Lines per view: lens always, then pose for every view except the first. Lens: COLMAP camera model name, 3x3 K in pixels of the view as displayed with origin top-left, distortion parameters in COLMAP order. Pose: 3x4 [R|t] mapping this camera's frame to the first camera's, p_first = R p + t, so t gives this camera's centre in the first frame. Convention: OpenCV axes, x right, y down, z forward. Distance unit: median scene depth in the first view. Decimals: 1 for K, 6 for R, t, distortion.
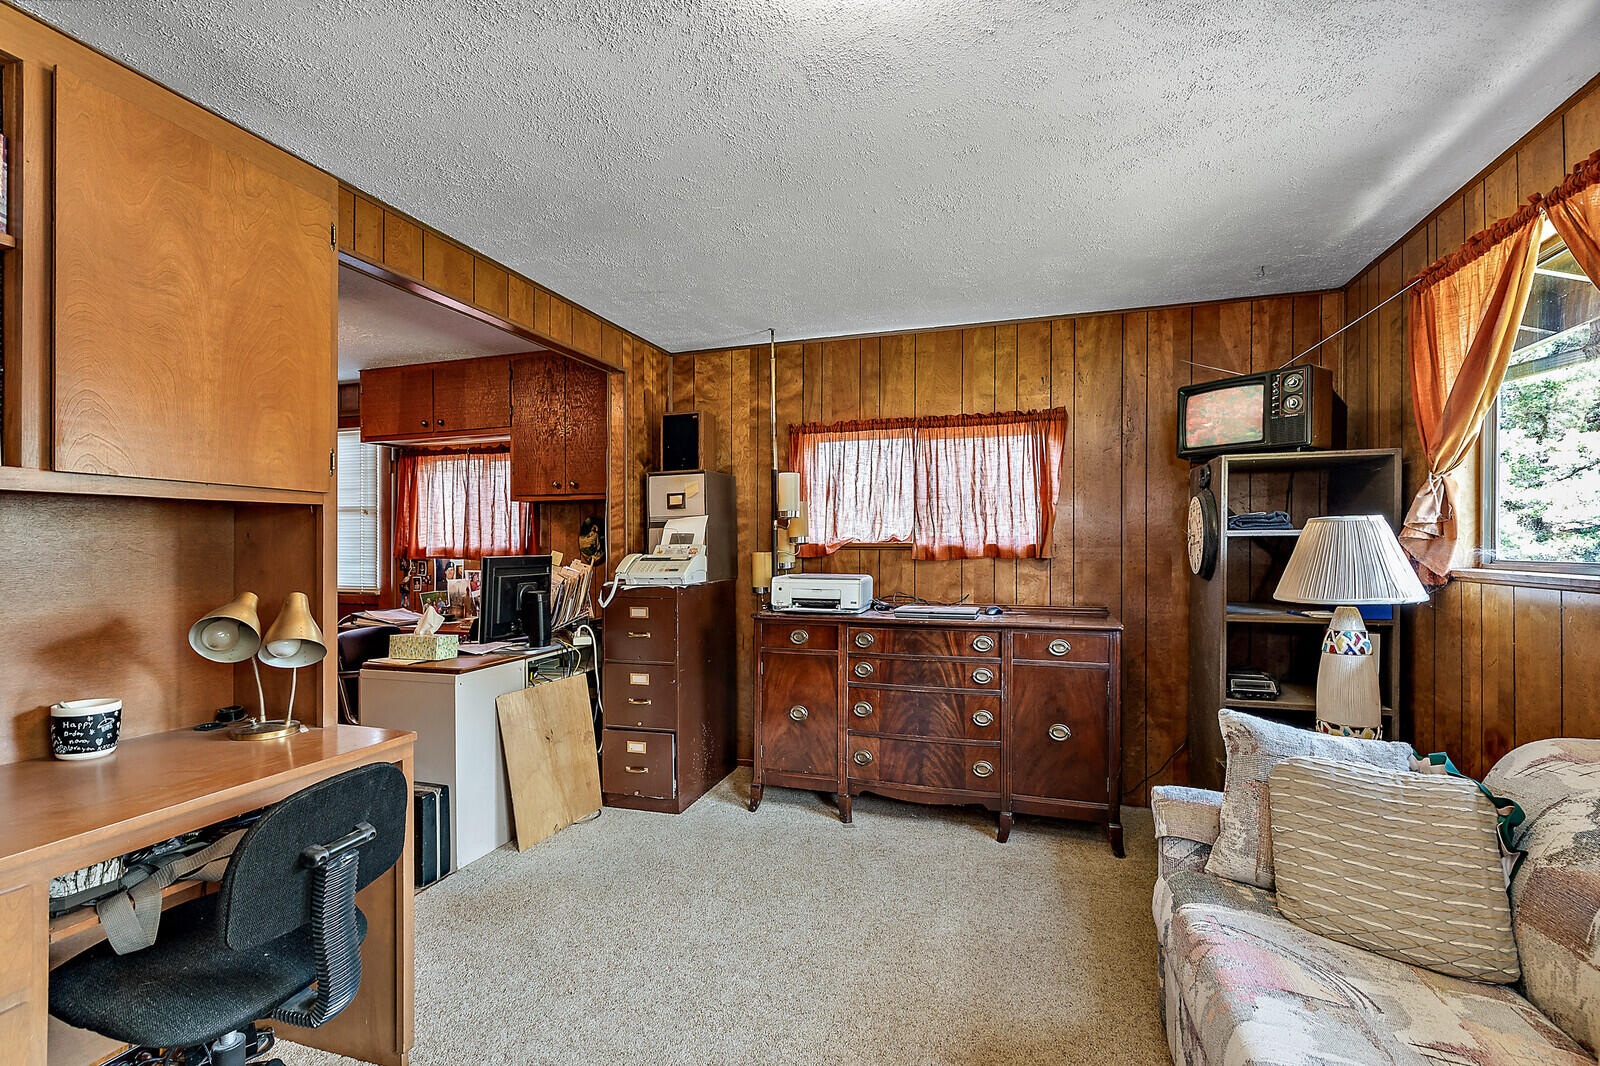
lens RADIAL K [[722.2, 0, 793.3], [0, 722.2, 547.0], [0, 0, 1]] dist [0.004980, -0.001377]
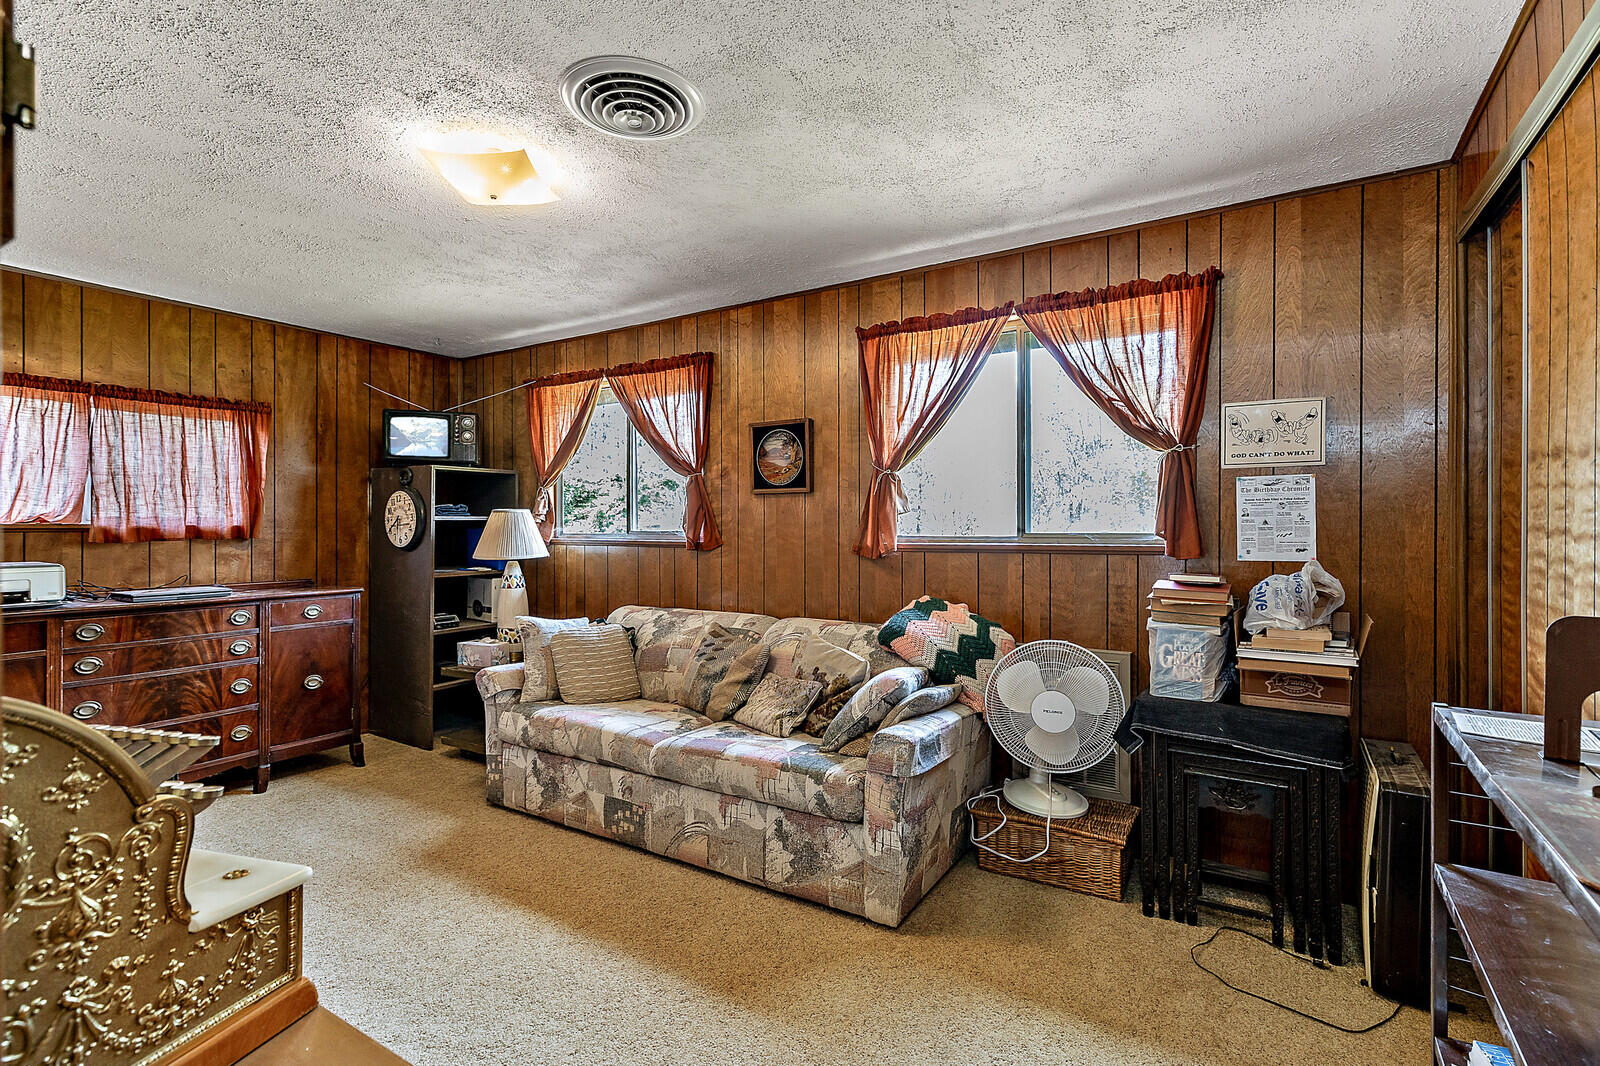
lens RADIAL K [[722.2, 0, 803.0], [0, 722.2, 529.0], [0, 0, 1]] dist [0.004980, -0.001377]
pose [[0.244742, -0.003165, 0.969583, -0.573029], [0.004348, 0.999988, 0.002167, 0.002977], [-0.969579, 0.003686, 0.244753, -0.080953]]
